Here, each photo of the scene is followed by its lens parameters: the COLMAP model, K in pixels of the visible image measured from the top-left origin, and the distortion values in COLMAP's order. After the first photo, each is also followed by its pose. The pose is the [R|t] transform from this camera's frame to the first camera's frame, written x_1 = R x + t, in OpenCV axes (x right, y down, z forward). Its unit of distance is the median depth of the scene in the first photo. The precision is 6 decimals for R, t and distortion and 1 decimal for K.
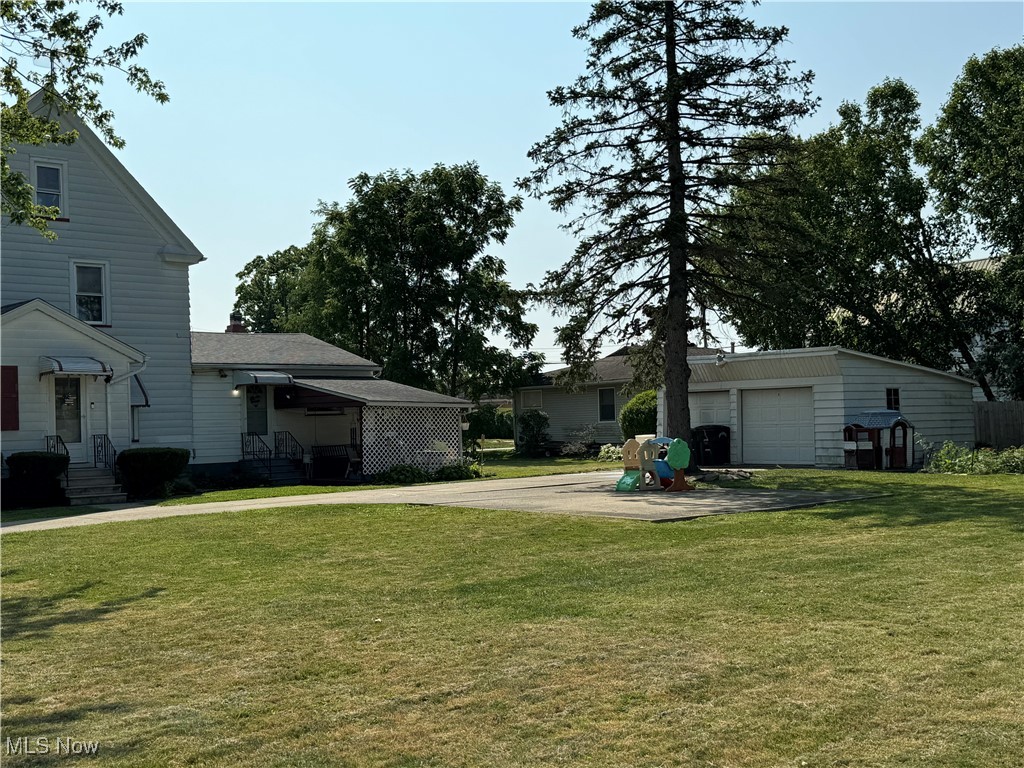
lens RADIAL K [[1195.0, 0, 512.0], [0, 1195.0, 384.0], [0, 0, 1]] dist [0.015947, 0.014897]
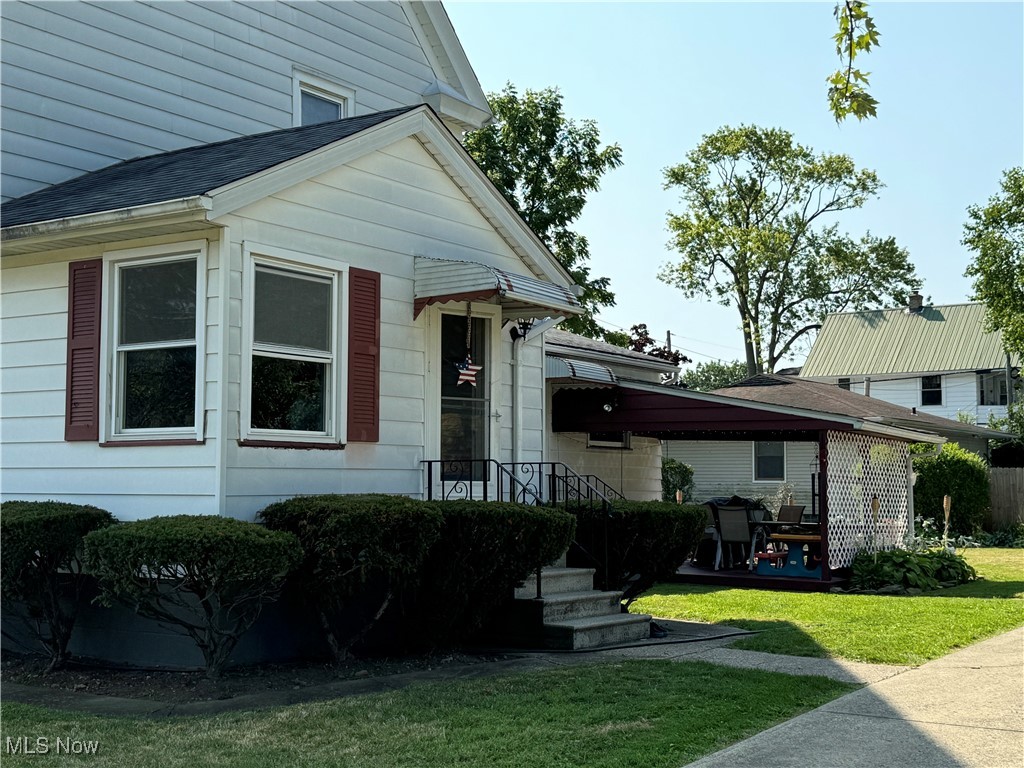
lens RADIAL K [[1322.6, 0, 512.0], [0, 1322.6, 384.0], [0, 0, 1]] dist [0.020497, 0.017474]
pose [[0.965978, 0.054126, 0.252897, -0.400094], [-0.042639, 0.997804, -0.050686, 0.033083], [-0.255085, 0.038178, 0.966165, 0.492156]]
